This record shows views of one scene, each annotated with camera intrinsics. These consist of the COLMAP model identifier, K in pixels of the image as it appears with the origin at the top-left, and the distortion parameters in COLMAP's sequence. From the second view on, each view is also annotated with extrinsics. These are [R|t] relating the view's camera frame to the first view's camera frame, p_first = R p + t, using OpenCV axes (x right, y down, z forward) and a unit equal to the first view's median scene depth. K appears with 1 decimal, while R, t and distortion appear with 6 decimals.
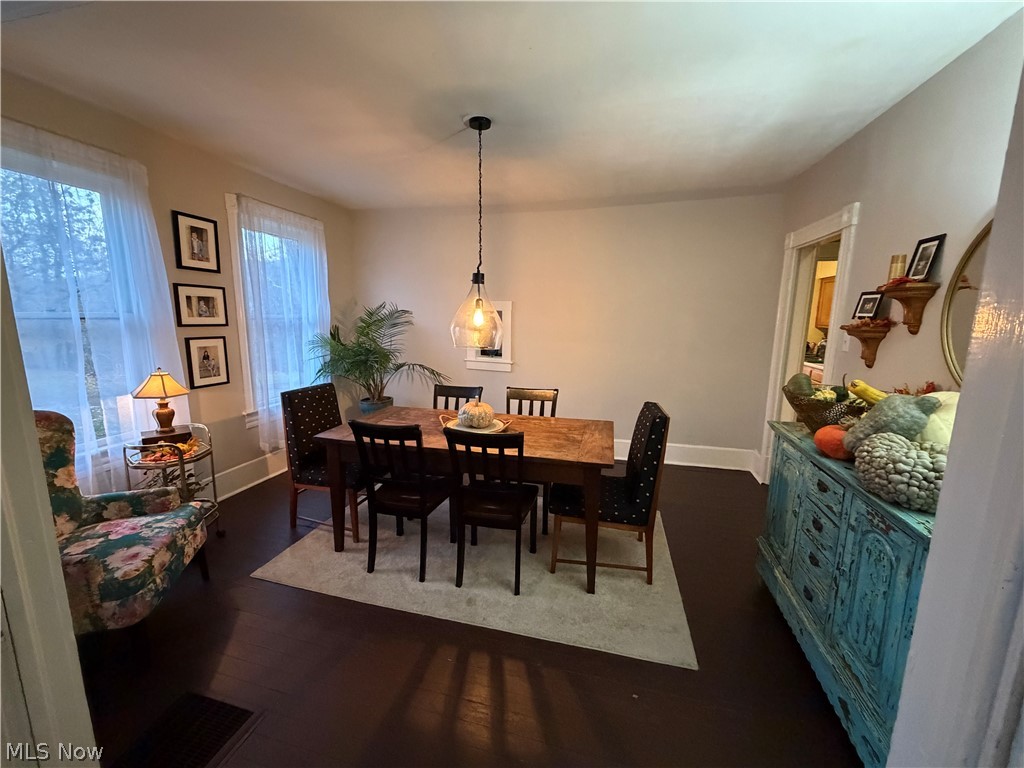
lens RADIAL K [[407.7, 0, 507.5], [0, 407.7, 384.7], [0, 0, 1]] dist [0.001444, 0.000019]
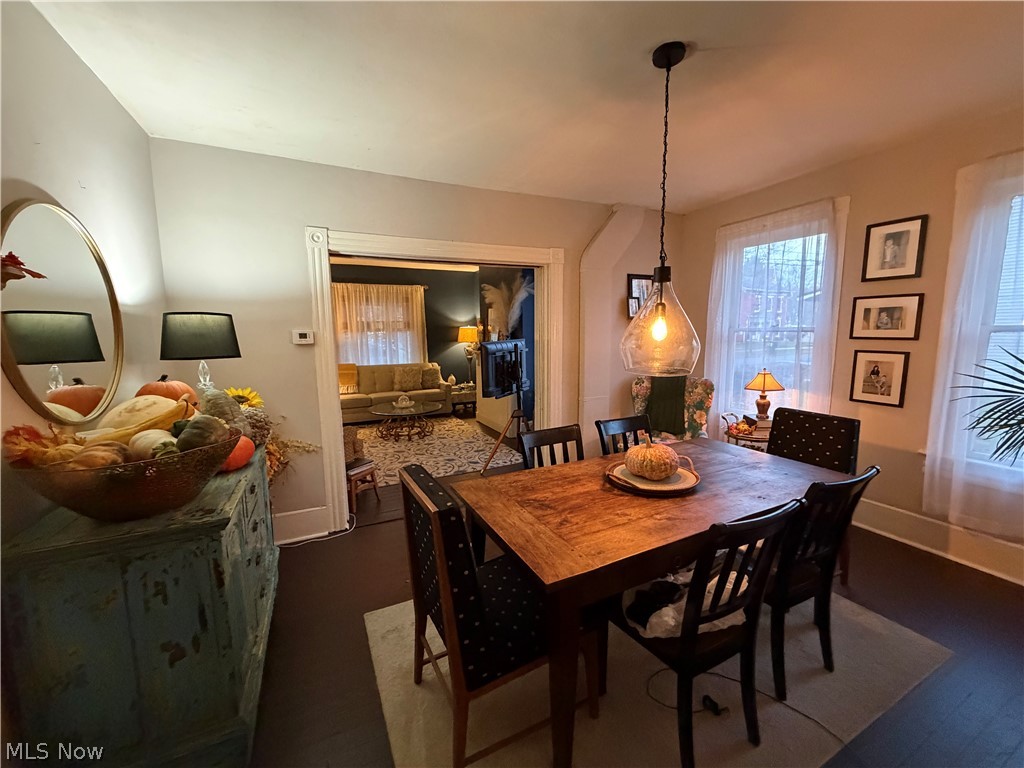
lens RADIAL K [[407.7, 0, 509.7], [0, 407.7, 382.0], [0, 0, 1]] dist [0.001444, 0.000019]
pose [[-0.750235, 0.083334, -0.655898, 0.518670], [-0.106384, 0.963885, 0.244149, -0.191823], [0.652556, 0.252946, -0.714275, 1.167414]]
